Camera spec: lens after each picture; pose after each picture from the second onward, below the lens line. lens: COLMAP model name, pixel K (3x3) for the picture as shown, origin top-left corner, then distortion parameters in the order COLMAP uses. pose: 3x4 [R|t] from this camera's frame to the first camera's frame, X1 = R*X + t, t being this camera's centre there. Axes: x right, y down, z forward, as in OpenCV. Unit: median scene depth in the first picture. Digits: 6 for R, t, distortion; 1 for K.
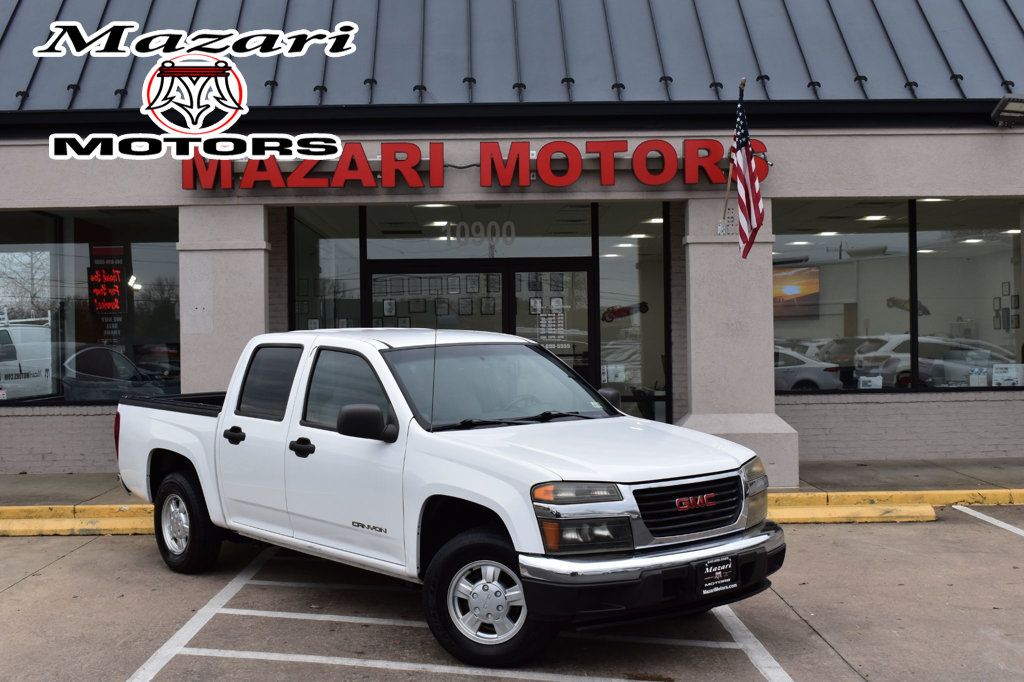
lens RADIAL K [[1290.6, 0, 512.0], [0, 1290.6, 341.0], [0, 0, 1]] dist [-0.032210, -0.044825]
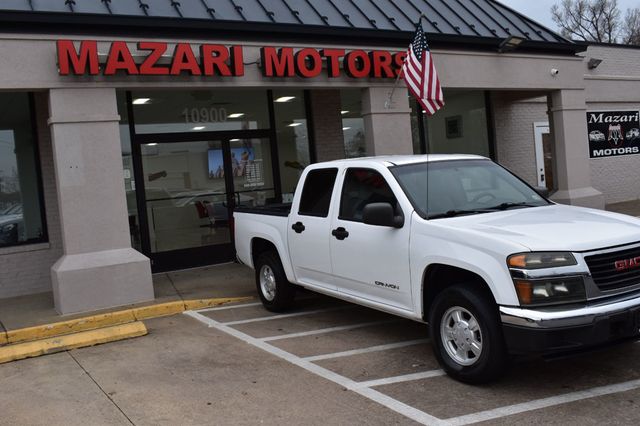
lens RADIAL K [[630.9, 0, 320.0], [0, 630.9, 213.0], [0, 0, 1]] dist [-0.077310, 0.008161]
pose [[0.858030, -0.088826, 0.505860, -0.351911], [0.076327, 0.996047, 0.045436, 0.011447], [-0.507896, -0.000374, 0.861418, 0.327487]]
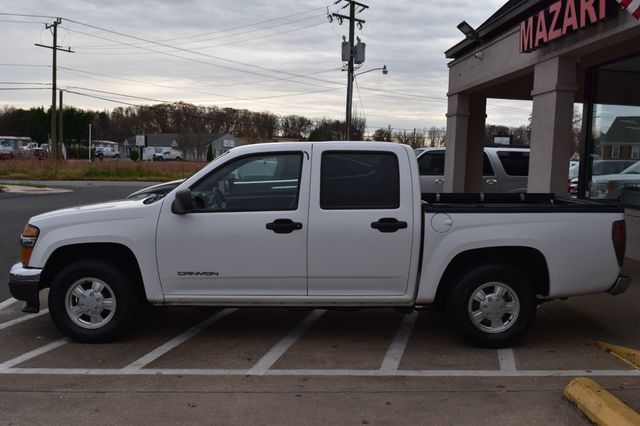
lens RADIAL K [[667.5, 0, 320.0], [0, 667.5, 213.0], [0, 0, 1]] dist [-0.067986, -0.002856]
pose [[0.030439, 0.098537, -0.994668, 0.486024], [-0.035399, 0.994611, 0.097448, -0.003101], [0.998910, 0.032244, 0.033763, 0.739984]]
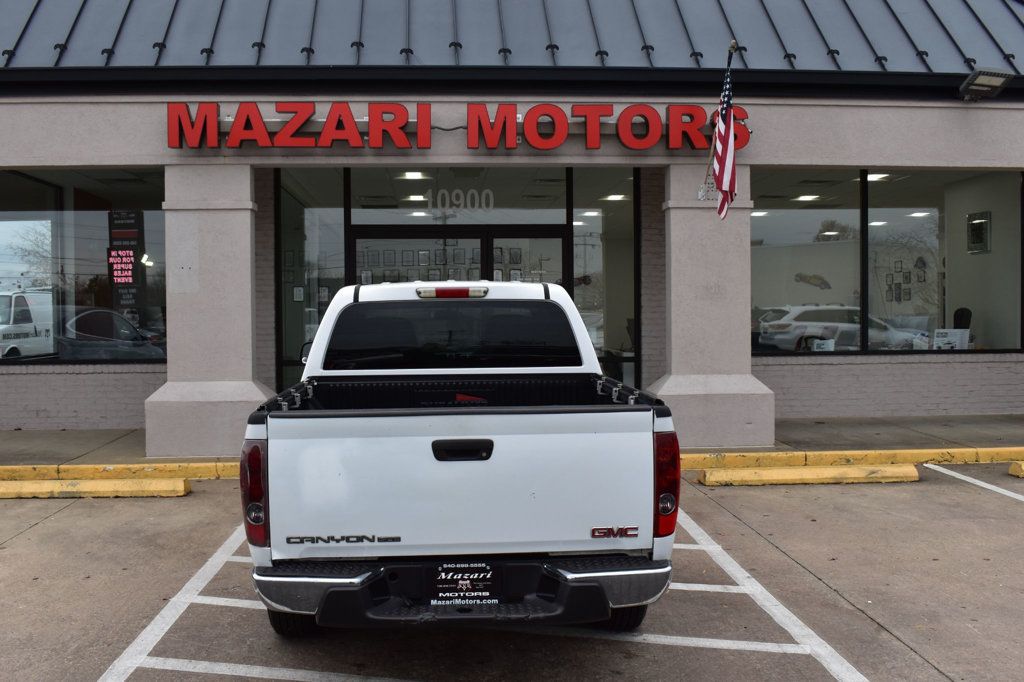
lens RADIAL K [[1033.9, 0, 512.0], [0, 1033.9, 341.0], [0, 0, 1]] dist [-0.072448, 0.007473]
pose [[0.998594, 0.004526, 0.052807, -0.031123], [-0.005972, 0.999610, 0.027267, 0.008167], [-0.052663, -0.027544, 0.998232, 0.189686]]
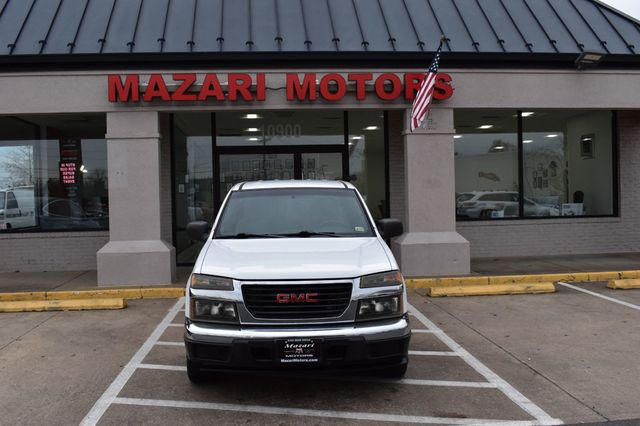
lens RADIAL K [[630.9, 0, 320.0], [0, 630.9, 213.0], [0, 0, 1]] dist [-0.077310, 0.008161]
pose [[0.997084, -0.009707, 0.075691, -0.044456], [0.007961, 0.999696, 0.023330, 0.009668], [-0.075895, -0.022659, 0.996858, 0.165571]]
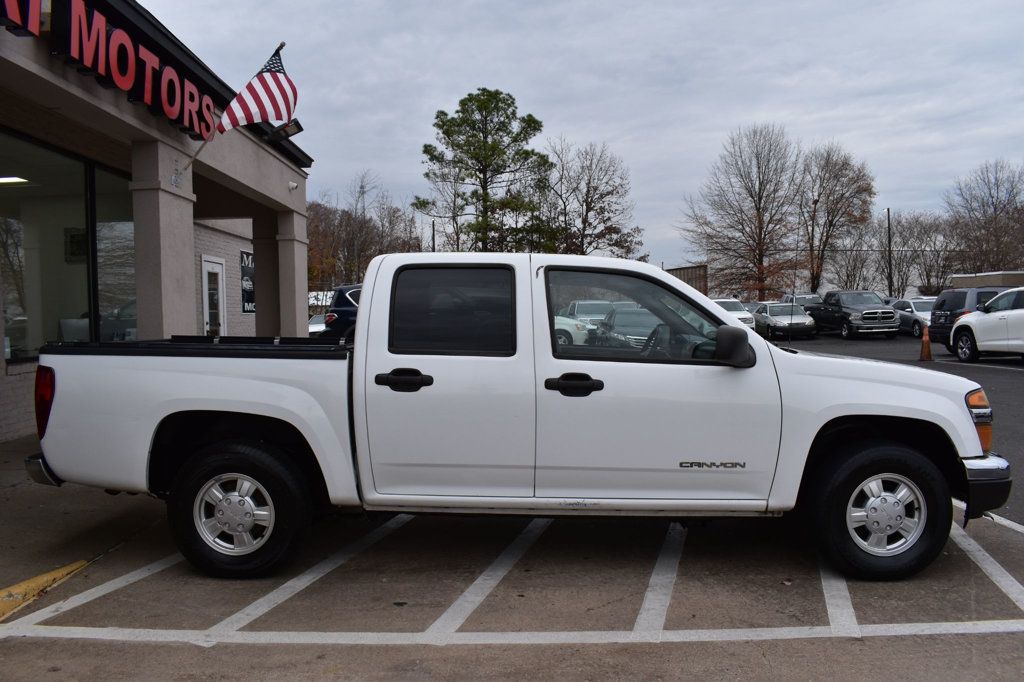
lens RADIAL K [[793.9, 0, 512.0], [0, 793.9, 341.0], [0, 0, 1]] dist [-0.094830, 0.007494]
pose [[-0.004397, -0.020735, 0.999775, -0.419737], [0.016826, 0.999642, 0.020806, 0.025144], [-0.999849, 0.016914, -0.004046, 0.761339]]
